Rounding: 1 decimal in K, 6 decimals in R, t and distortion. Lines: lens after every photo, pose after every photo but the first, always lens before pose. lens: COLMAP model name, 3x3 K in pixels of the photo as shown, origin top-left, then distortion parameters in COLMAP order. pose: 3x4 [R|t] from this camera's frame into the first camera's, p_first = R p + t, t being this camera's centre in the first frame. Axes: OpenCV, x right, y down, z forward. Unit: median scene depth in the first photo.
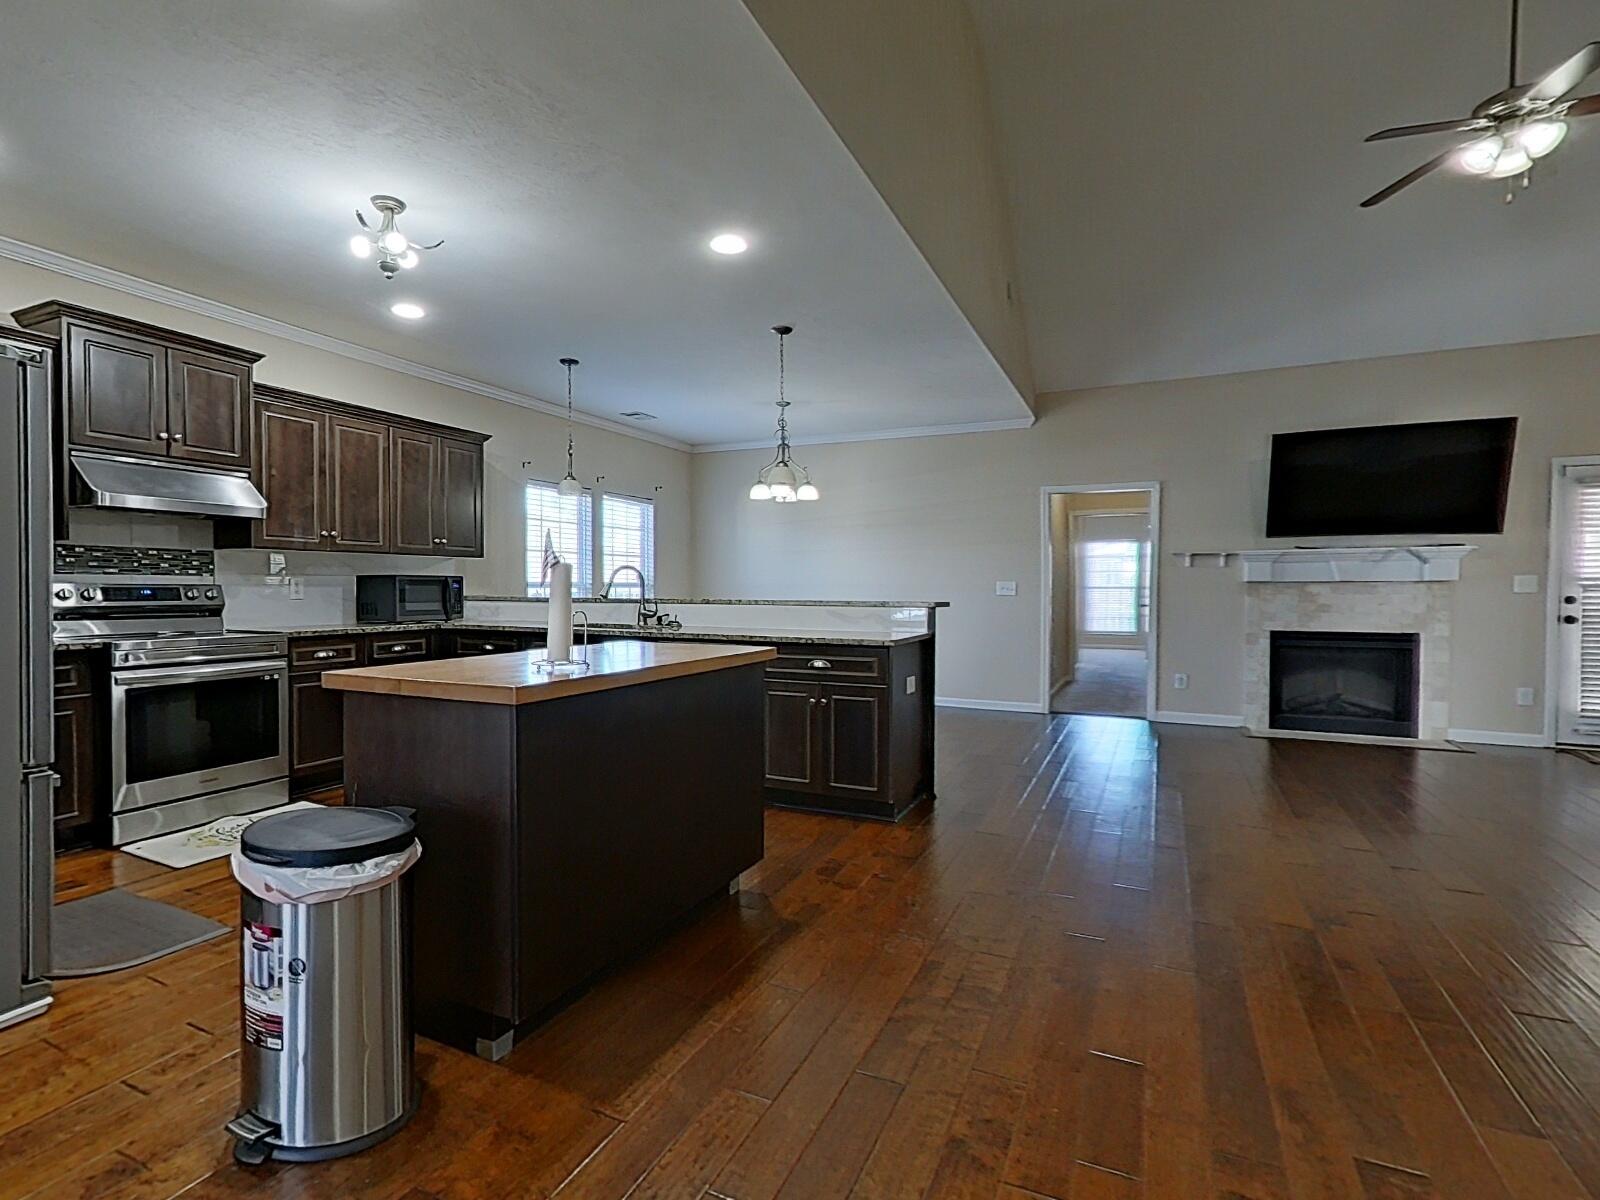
lens RADIAL K [[784.1, 0, 800.0], [0, 784.1, 600.0], [0, 0, 1]] dist [0.021946, -0.000601]
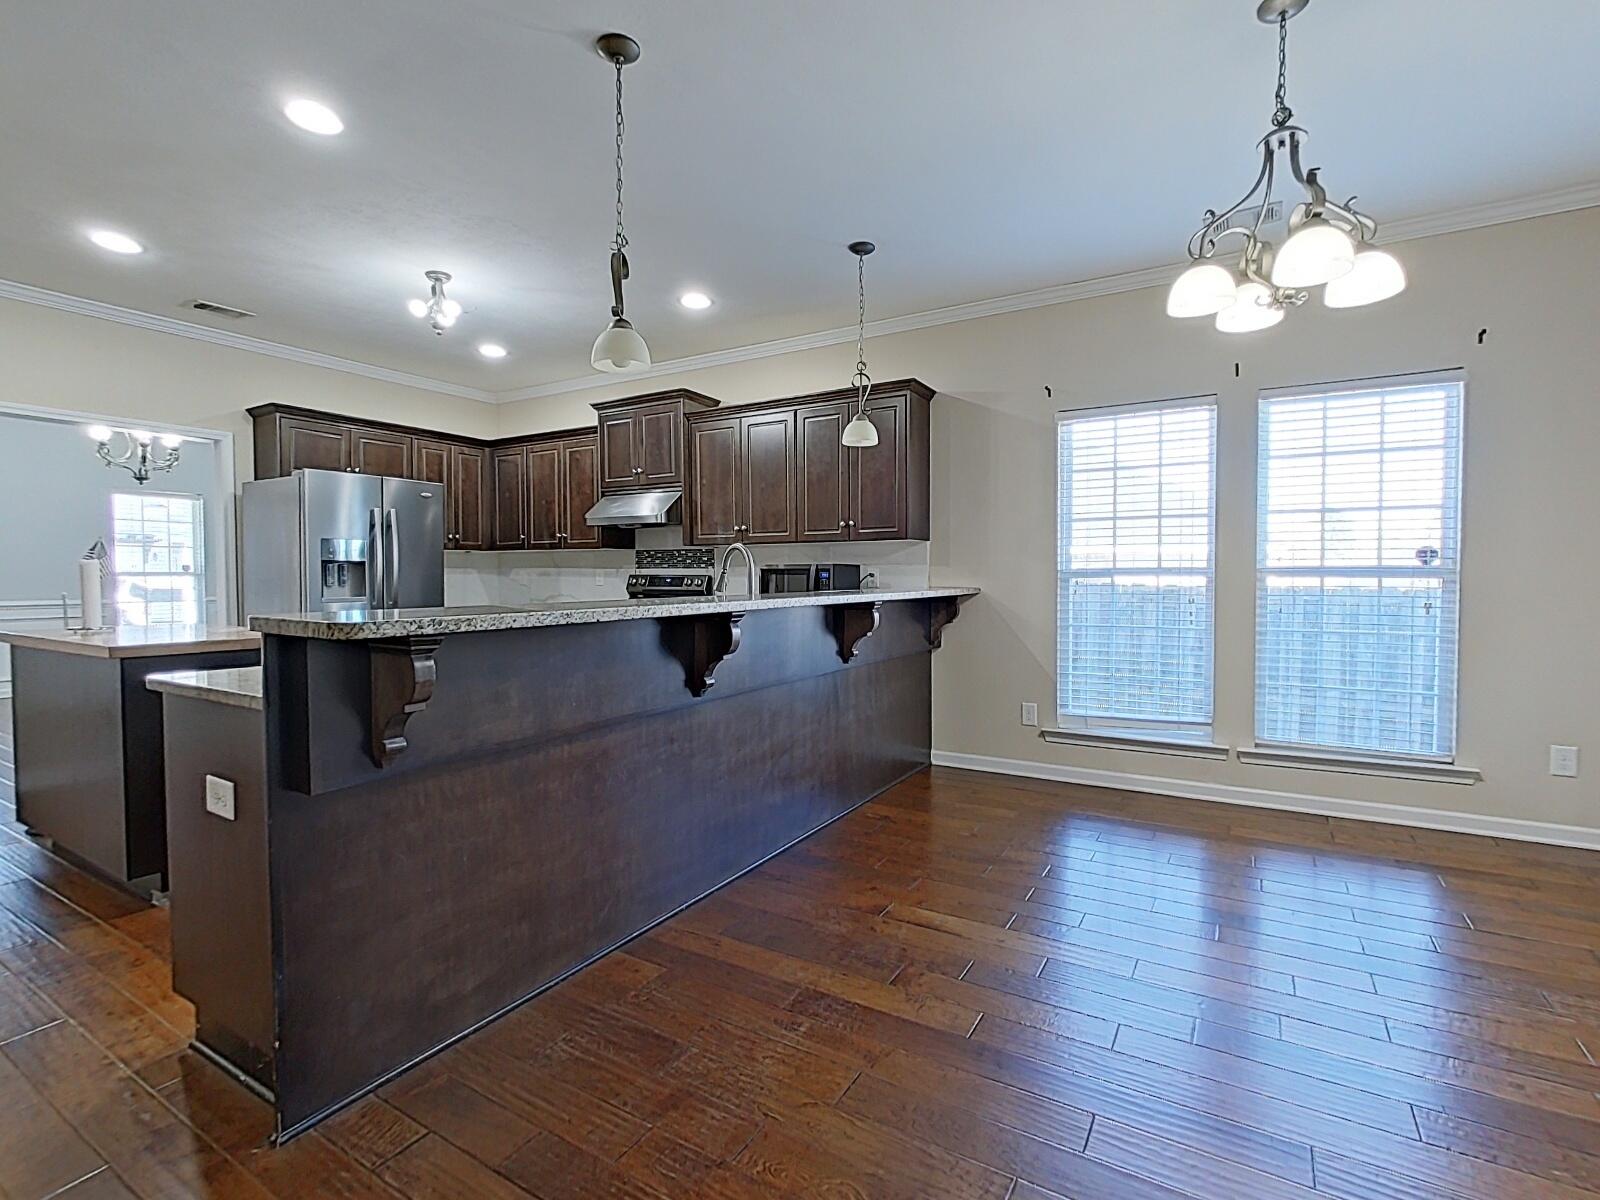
lens RADIAL K [[784.1, 0, 800.0], [0, 784.1, 600.0], [0, 0, 1]] dist [0.021946, -0.000601]
pose [[-0.117138, 0.030571, -0.992645, 0.472749], [-0.016090, 0.999336, 0.032676, -0.020942], [0.992985, 0.019799, -0.116568, 1.194667]]
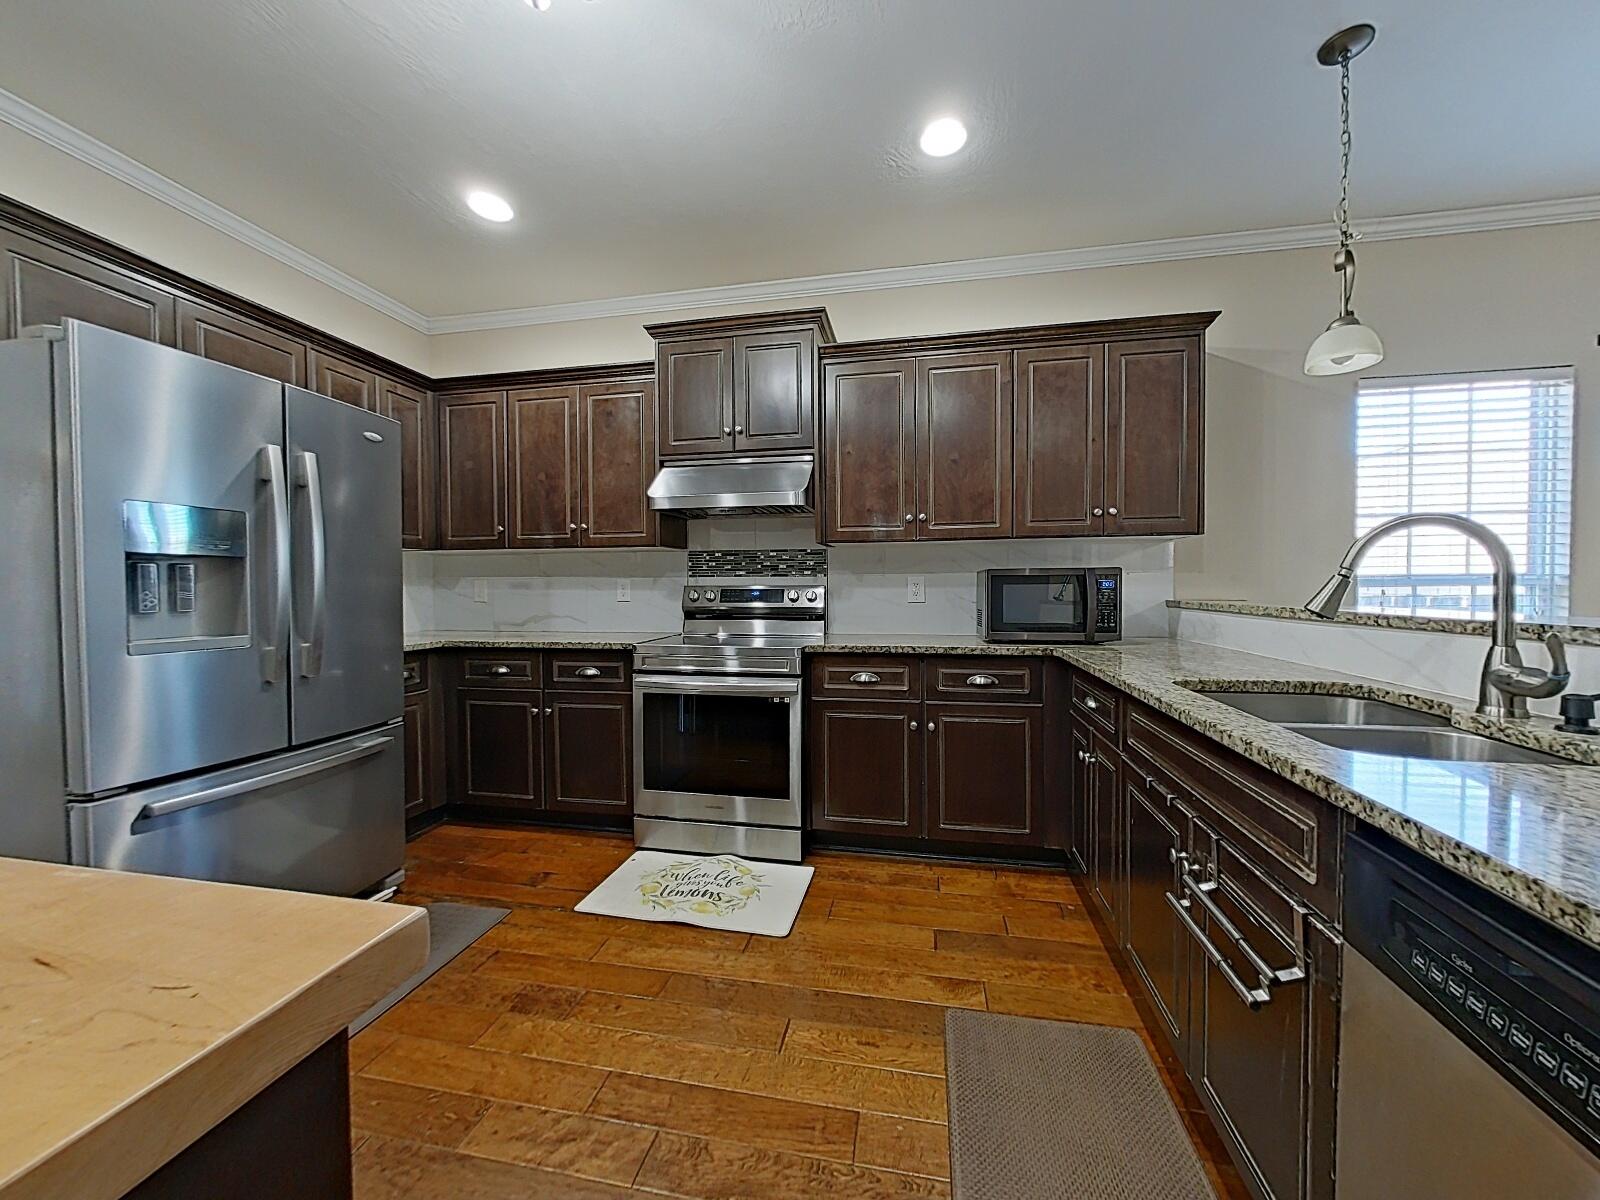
lens RADIAL K [[618.9, 0, 799.4], [0, 618.9, 598.8], [0, 0, 1]] dist [0.000954, 0.000293]
pose [[0.235384, 0.015831, -0.971773, -0.042979], [-0.010653, 0.999849, 0.013708, -0.012369], [0.971844, 0.007126, 0.235517, 0.741375]]
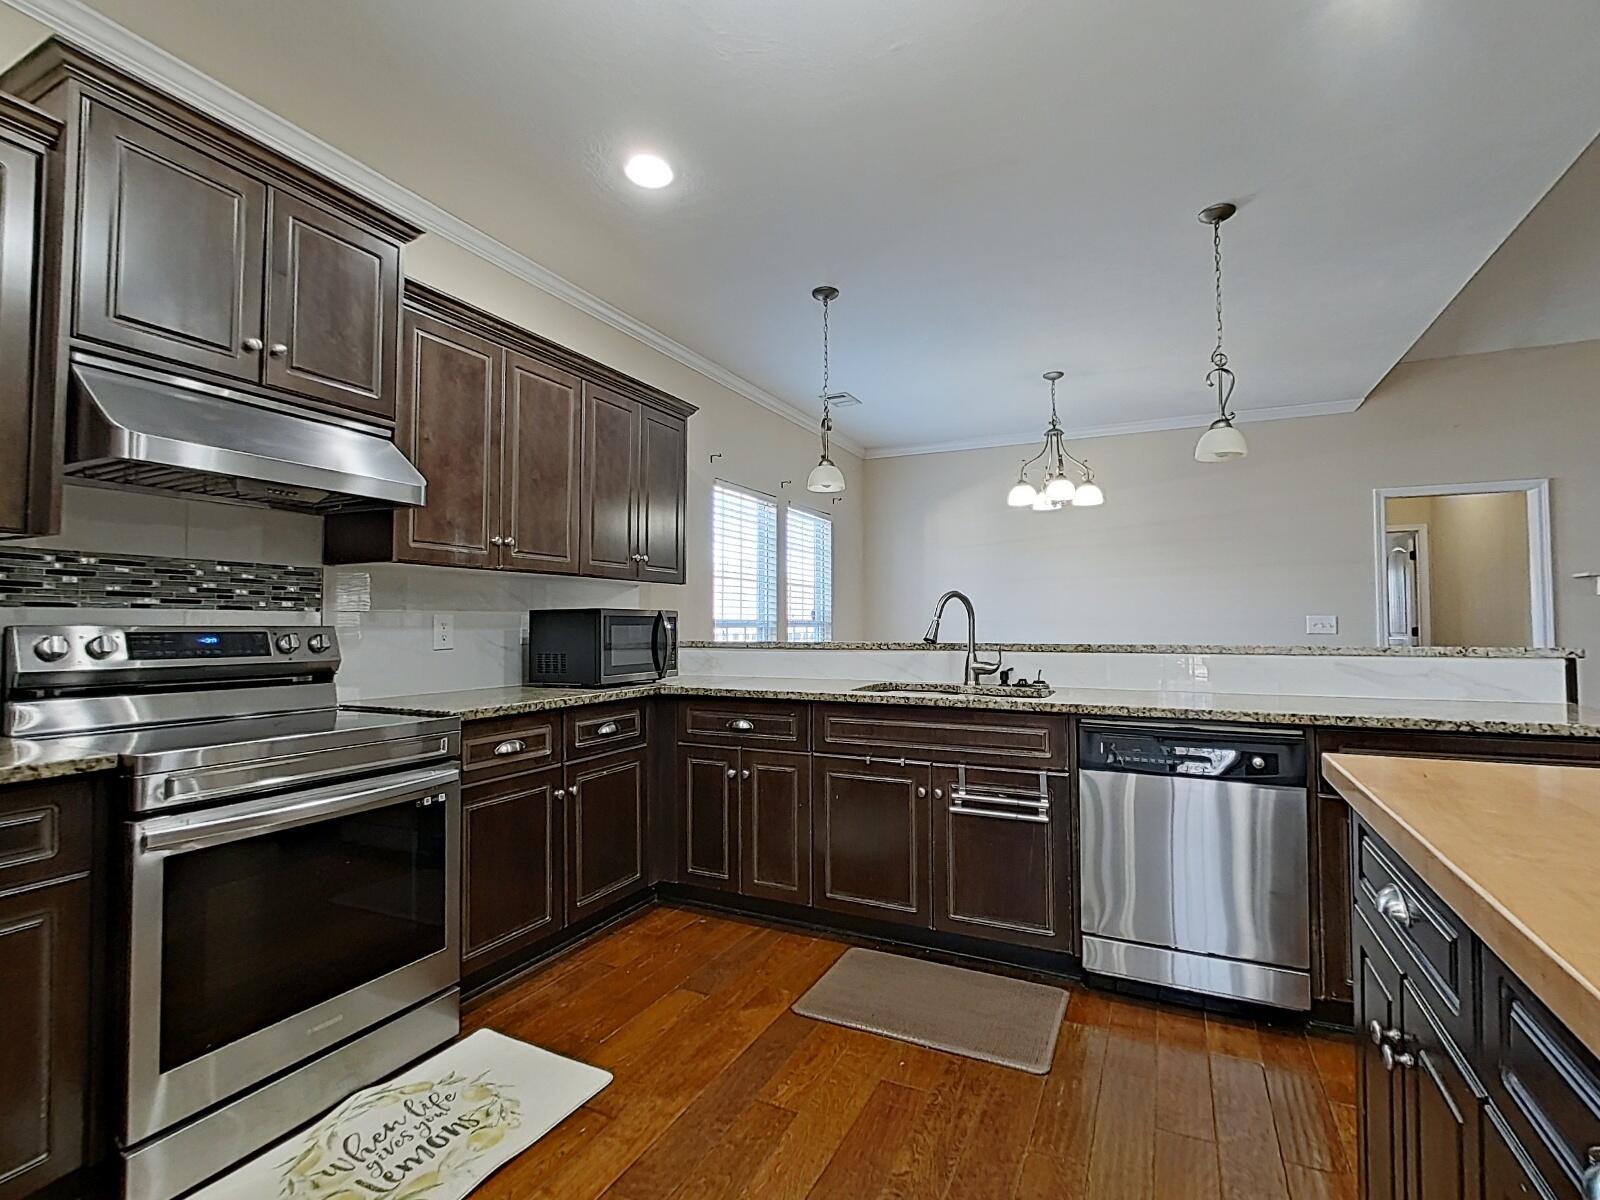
lens RADIAL K [[757.4, 0, 822.9], [0, 757.4, 598.3], [0, 0, 1]] dist [-0.000582, 0.000136]
pose [[0.999933, -0.006844, 0.009324, -0.350309], [0.007329, 0.998568, -0.052985, -0.007198], [-0.008948, 0.053049, 0.998552, 0.412012]]
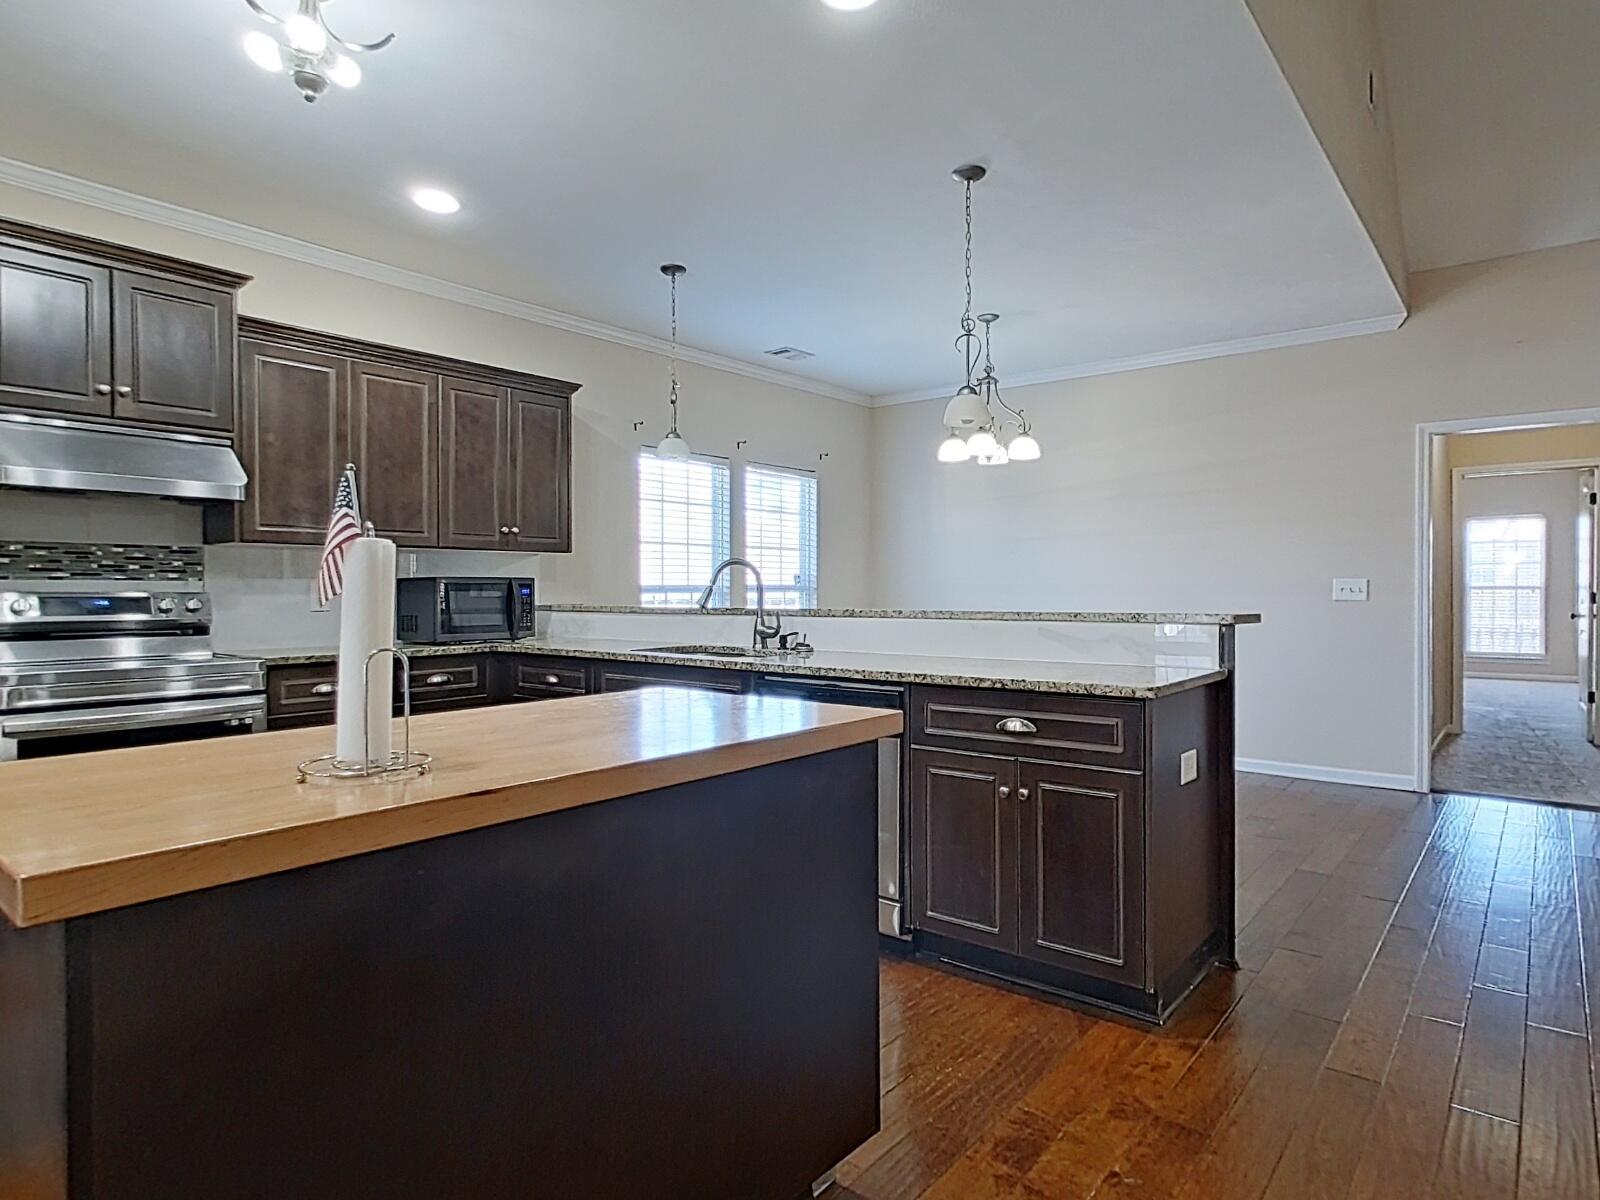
lens RADIAL K [[927.3, 0, 844.3], [0, 927.3, 599.8], [0, 0, 1]] dist [0.005897, 0.003784]
pose [[0.976190, -0.004783, -0.216863, 0.038567], [0.003423, 0.999972, -0.006650, -0.003937], [0.216888, 0.005750, 0.976179, 0.255133]]
